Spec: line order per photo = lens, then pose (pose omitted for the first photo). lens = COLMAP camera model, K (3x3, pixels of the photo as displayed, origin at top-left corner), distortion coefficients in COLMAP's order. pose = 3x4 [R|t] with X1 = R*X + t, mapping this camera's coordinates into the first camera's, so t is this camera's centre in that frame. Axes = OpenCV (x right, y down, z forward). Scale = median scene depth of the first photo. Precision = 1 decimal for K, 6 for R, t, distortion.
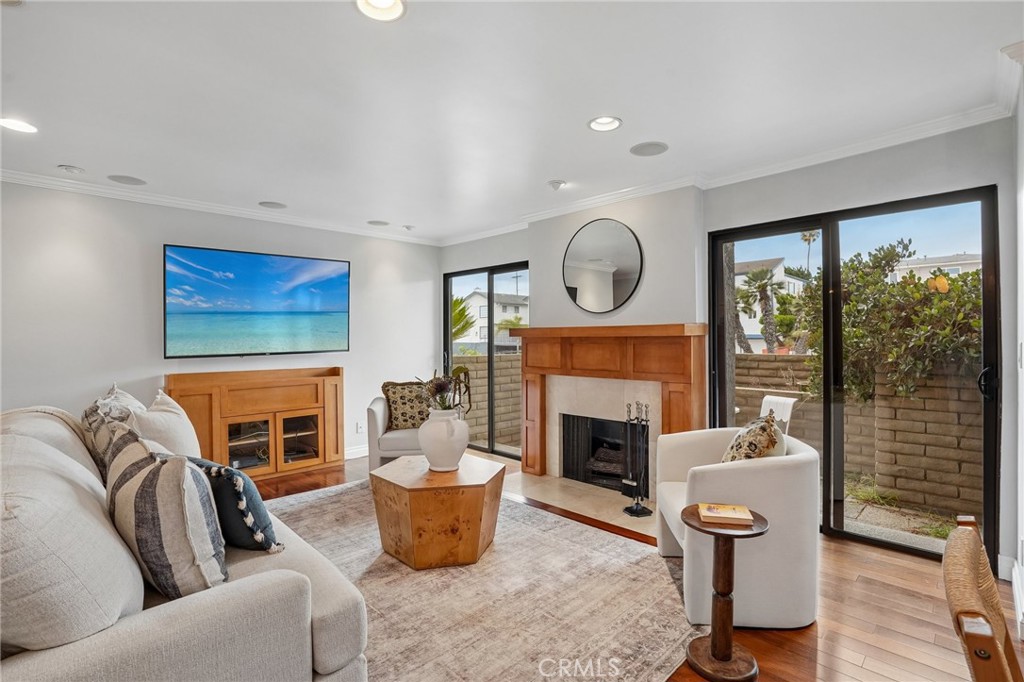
lens RADIAL K [[481.6, 0, 507.2], [0, 481.6, 337.6], [0, 0, 1]] dist [-0.067346, 0.034125]
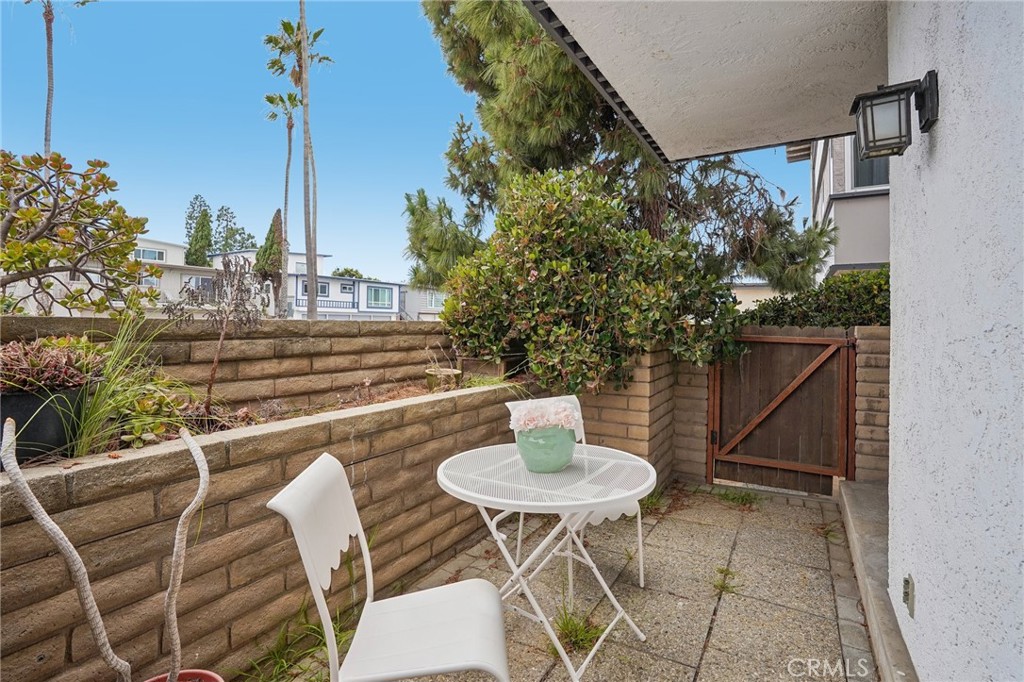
lens RADIAL K [[476.3, 0, 514.1], [0, 476.3, 347.1], [0, 0, 1]] dist [-0.072629, 0.028050]
pose [[-0.251642, -0.043810, 0.966828, 0.078430], [-0.006279, 0.999028, 0.043635, 0.038862], [-0.967800, 0.004910, -0.251672, 0.924947]]
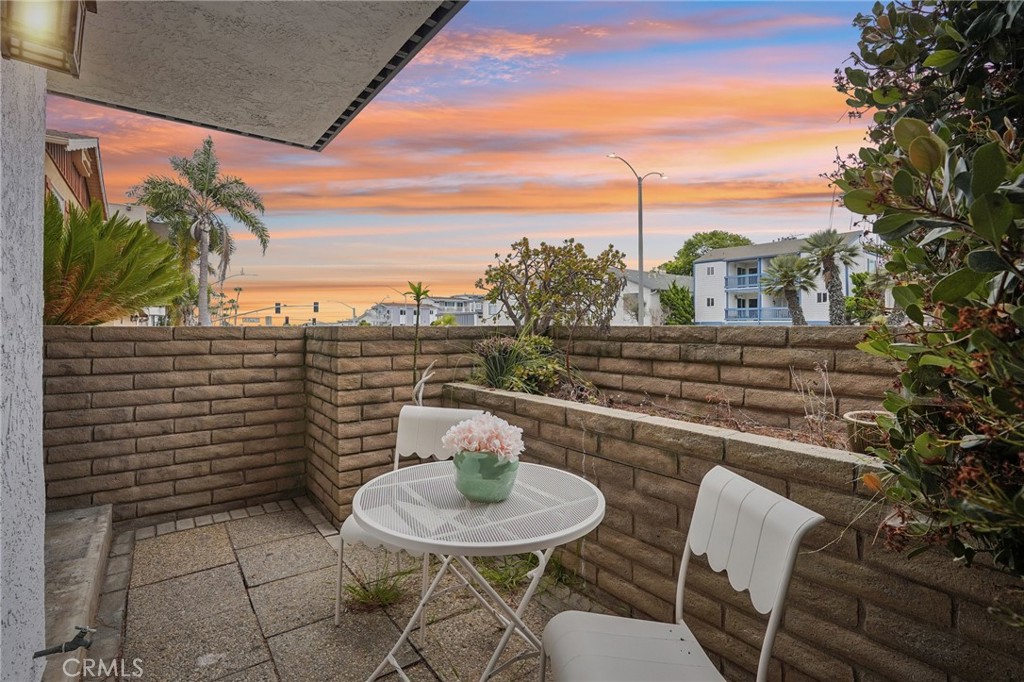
lens RADIAL K [[479.2, 0, 513.3], [0, 479.2, 330.7], [0, 0, 1]] dist [-0.070997, 0.037629]
pose [[0.993141, 0.007400, -0.116691, 0.385491], [-0.006337, 0.999935, 0.009474, 0.035416], [0.116753, -0.008669, 0.993123, 0.596042]]
